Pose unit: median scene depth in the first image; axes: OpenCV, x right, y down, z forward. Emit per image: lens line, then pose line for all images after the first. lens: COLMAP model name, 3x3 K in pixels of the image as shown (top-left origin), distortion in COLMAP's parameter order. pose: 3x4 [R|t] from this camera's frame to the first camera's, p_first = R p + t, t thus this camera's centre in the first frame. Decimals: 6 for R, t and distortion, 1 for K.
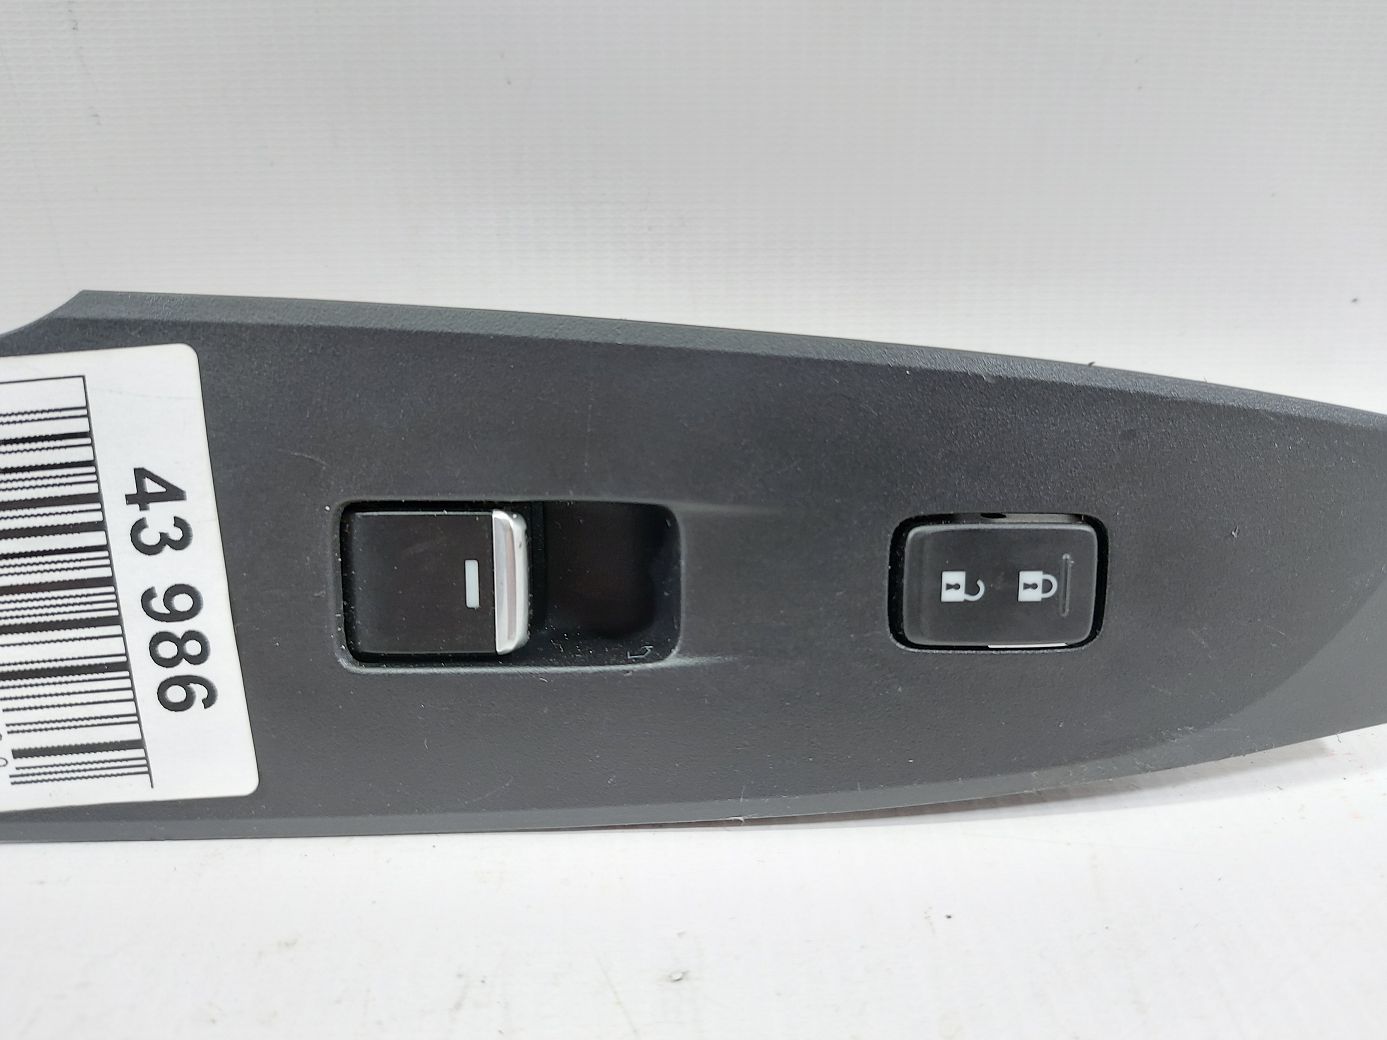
lens RADIAL K [[946.1, 0, 719.2], [0, 946.1, 484.2], [0, 0, 1]] dist [-0.003013, -0.064637]
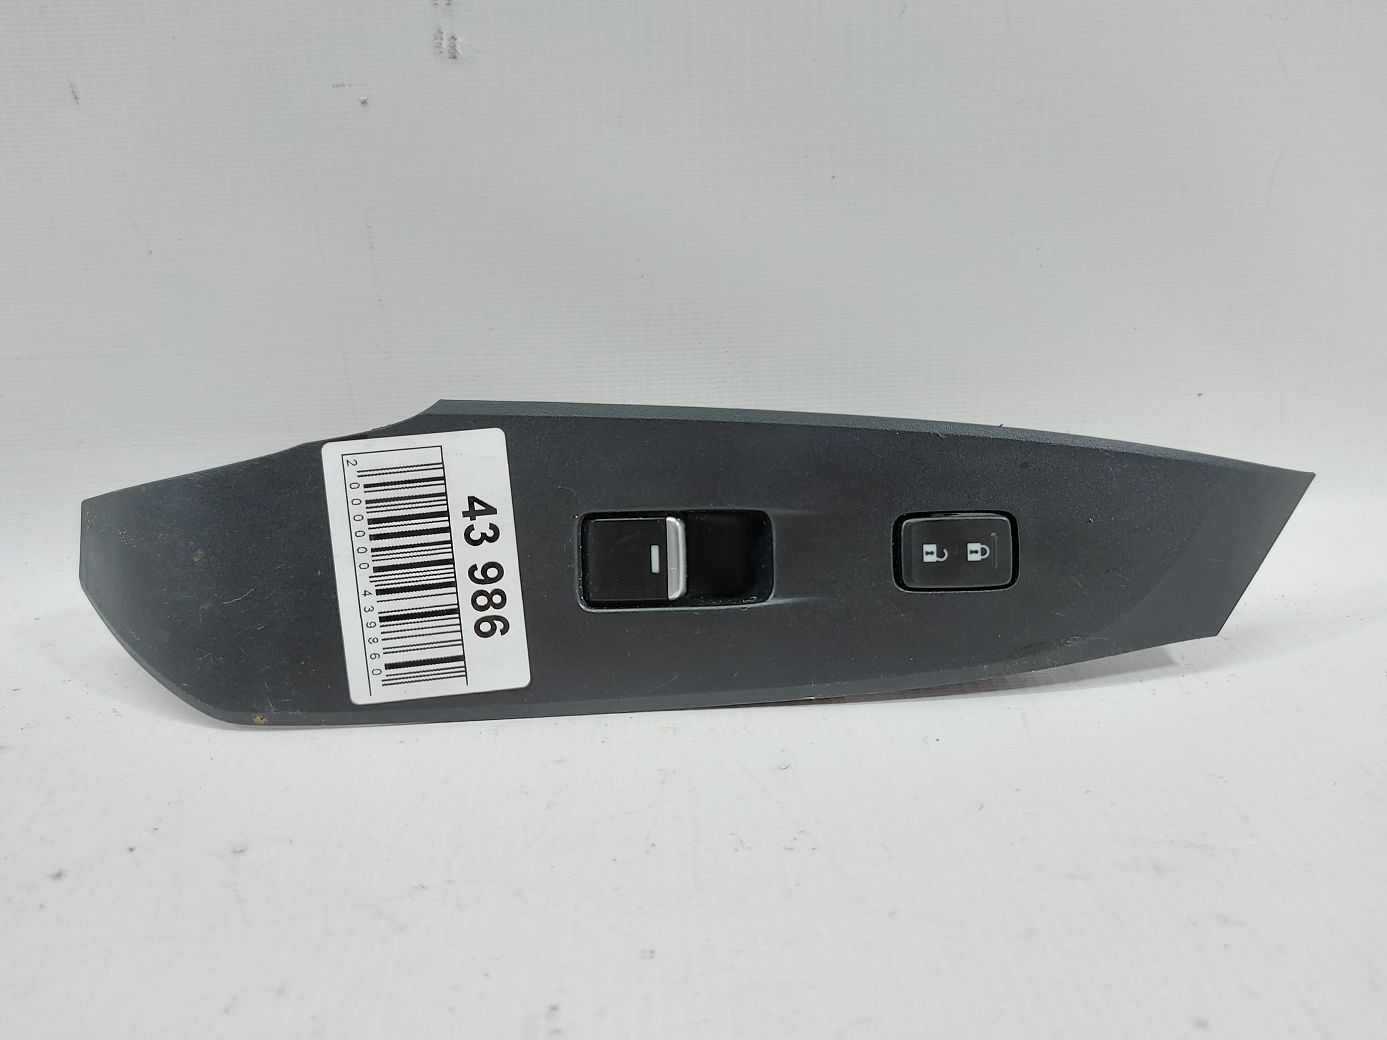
lens RADIAL K [[946.1, 0, 719.2], [0, 946.1, 484.2], [0, 0, 1]] dist [-0.003013, -0.064637]
pose [[0.999459, -0.027179, -0.018536, -0.107192], [0.024693, 0.992074, -0.123208, 0.188943], [0.021738, 0.122684, 0.992208, -0.768476]]
